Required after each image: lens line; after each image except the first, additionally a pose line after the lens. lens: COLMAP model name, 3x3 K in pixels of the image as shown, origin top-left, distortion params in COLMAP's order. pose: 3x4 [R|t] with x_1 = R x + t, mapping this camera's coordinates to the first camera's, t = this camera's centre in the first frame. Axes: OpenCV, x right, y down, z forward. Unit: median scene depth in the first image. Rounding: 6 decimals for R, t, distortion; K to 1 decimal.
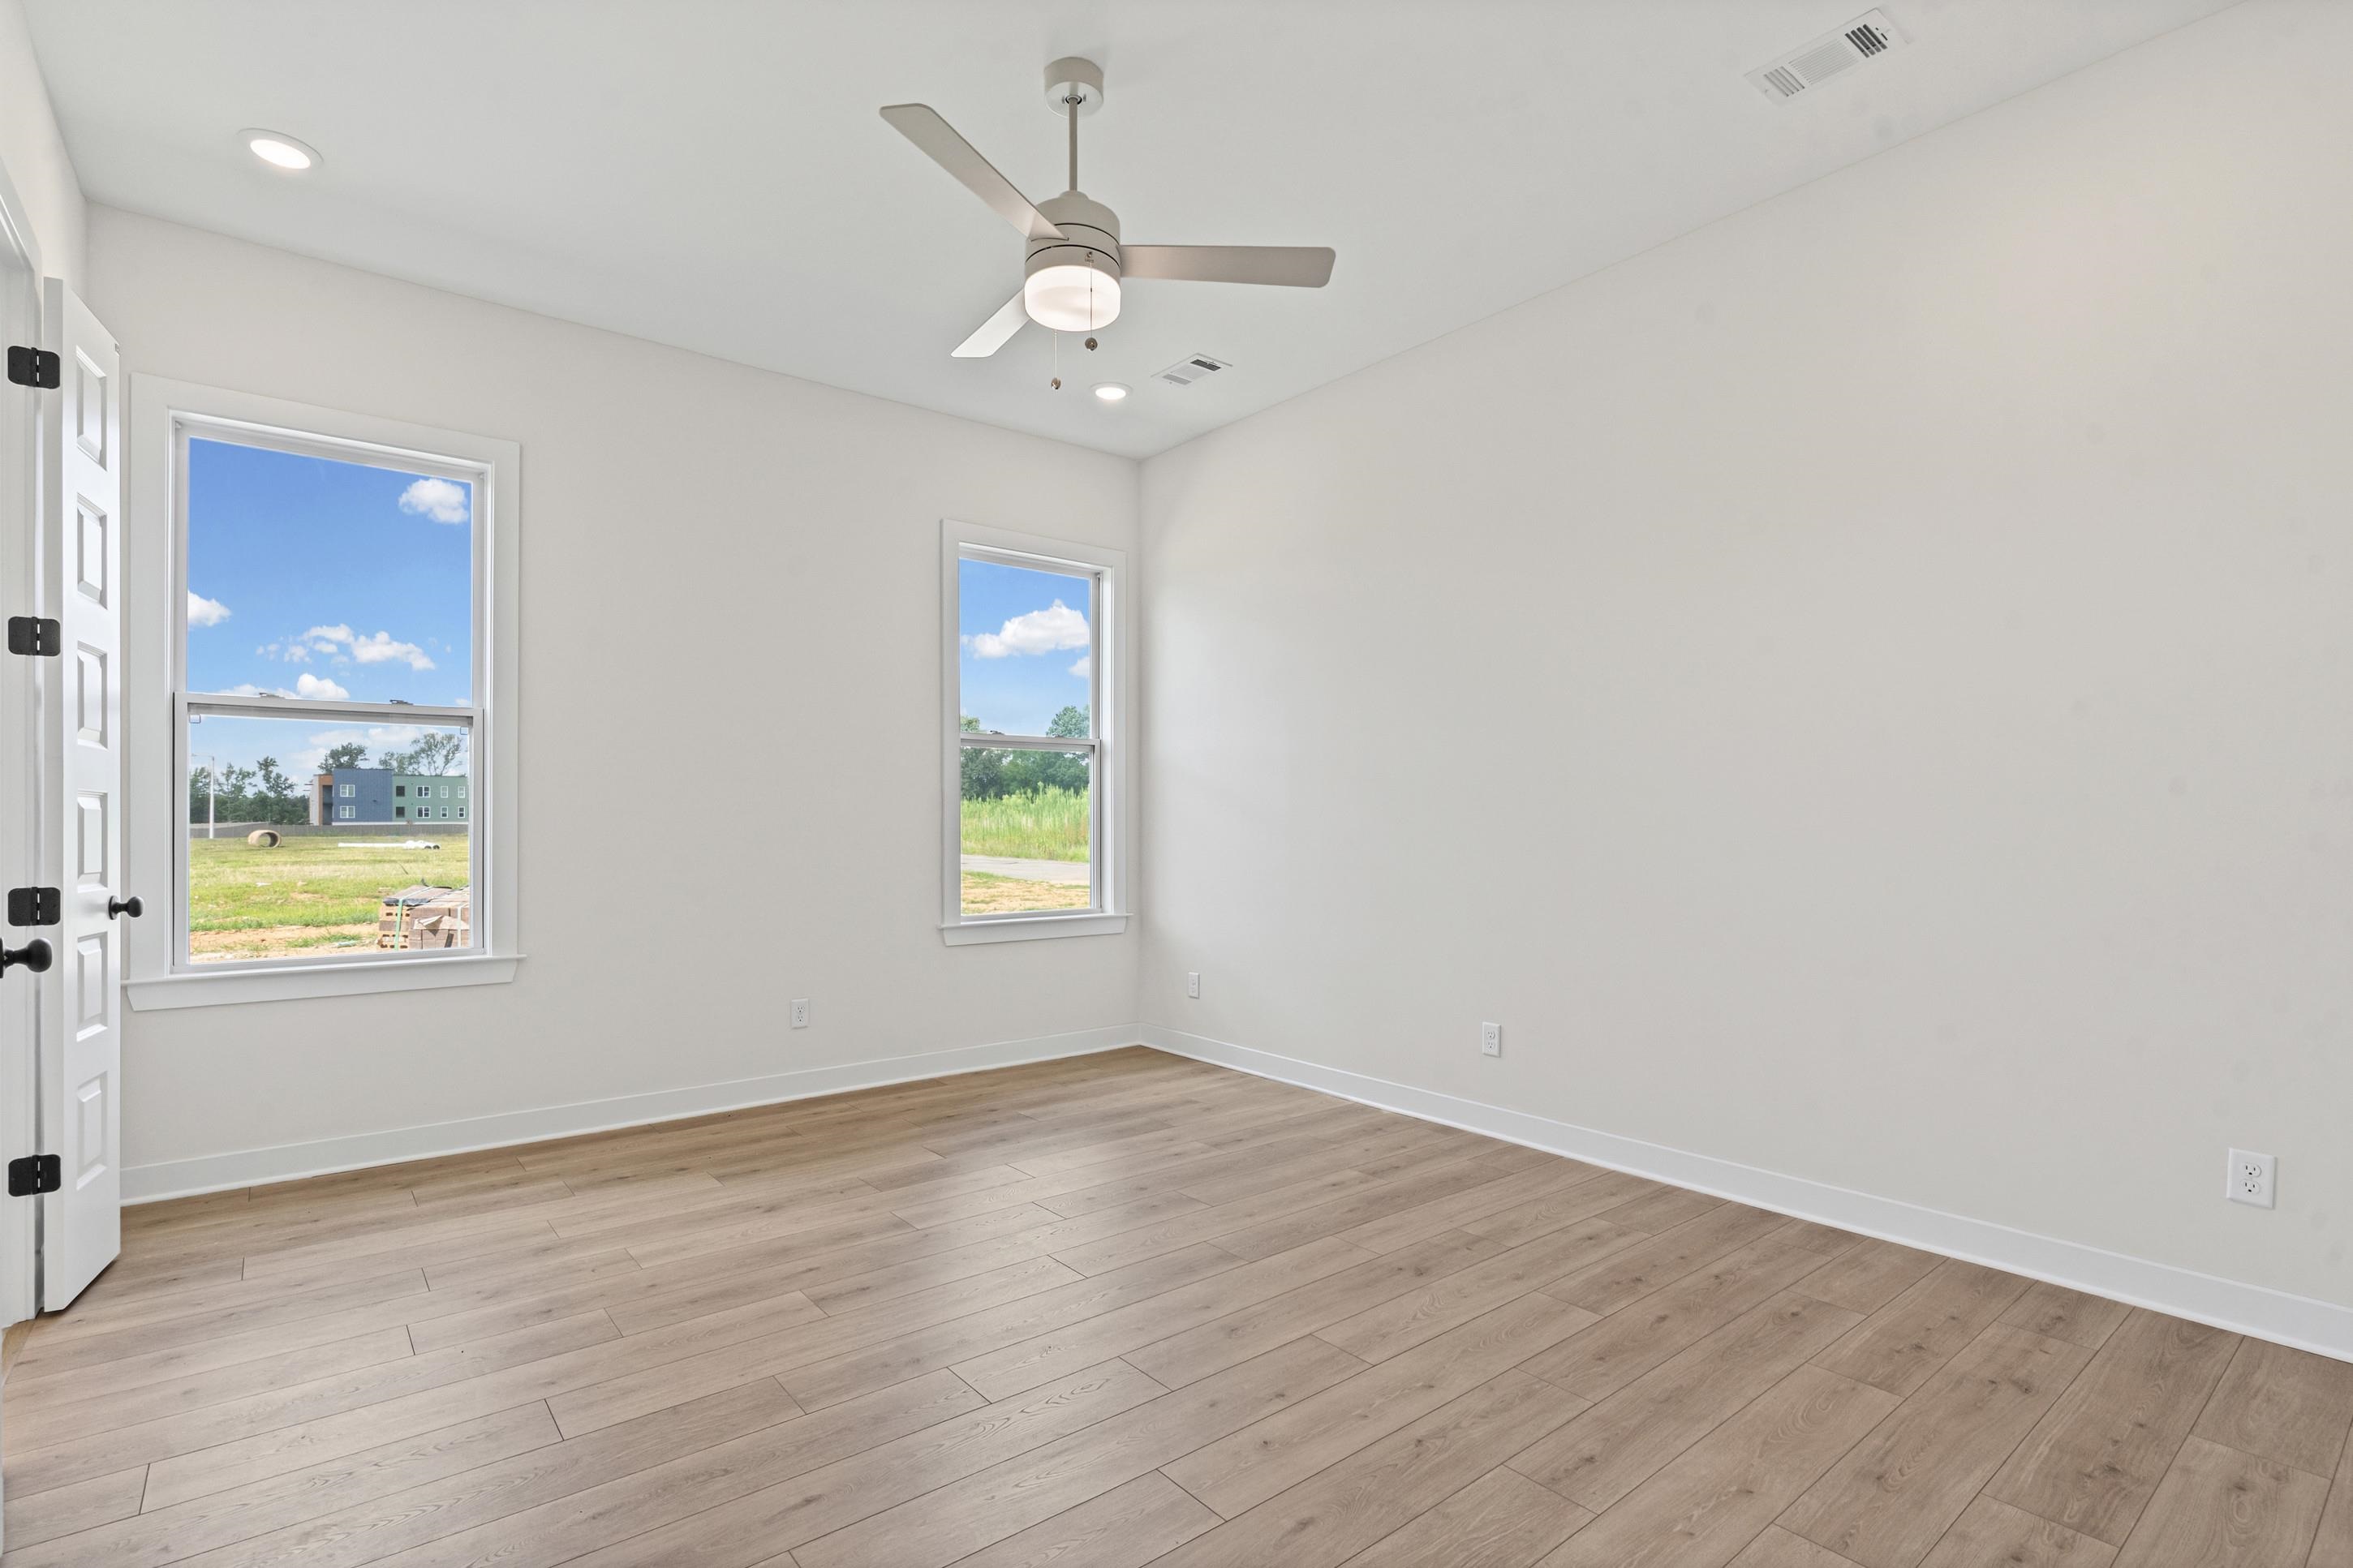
lens RADIAL K [[1126.9, 0, 1179.3], [0, 1126.9, 821.1], [0, 0, 1]] dist [0.000432, -0.000311]
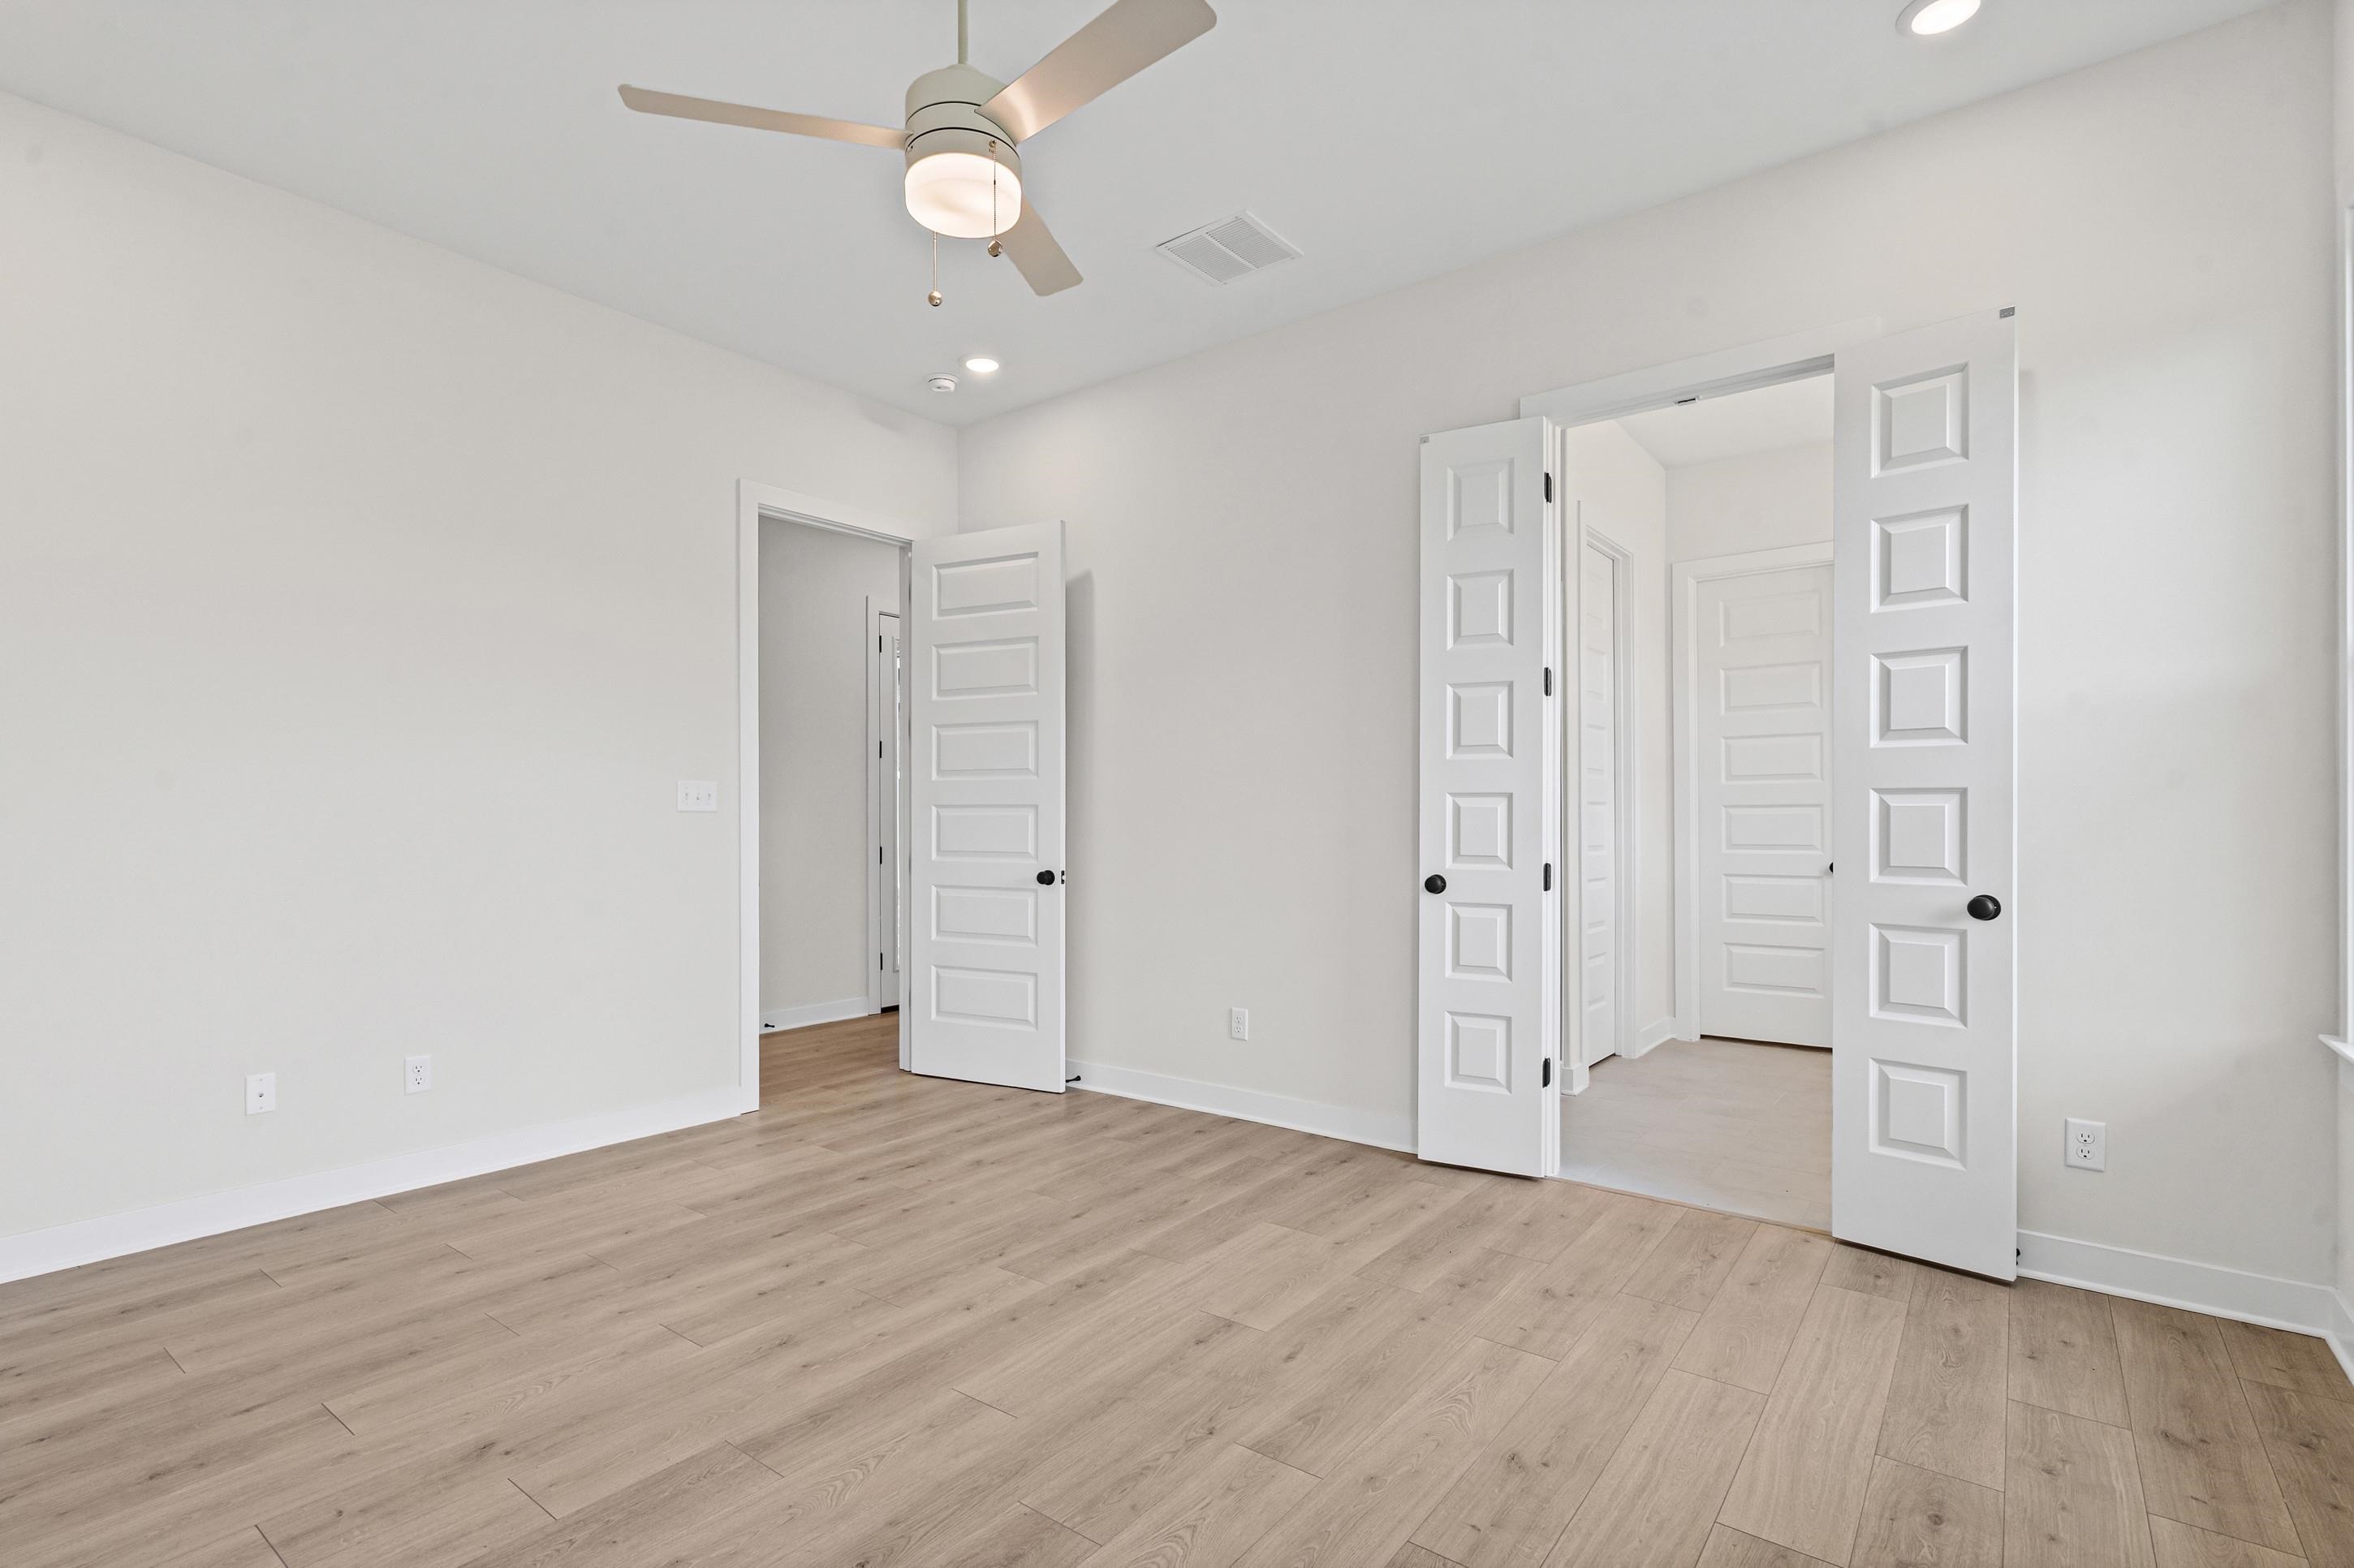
lens RADIAL K [[1127.5, 0, 1179.8], [0, 1127.5, 821.1], [0, 0, 1]] dist [0.000432, -0.000311]
pose [[-0.971783, 0.003461, -0.235851, -0.052155], [0.003328, 0.999994, 0.000965, -0.002749], [0.235853, 0.000153, -0.971789, 1.841948]]
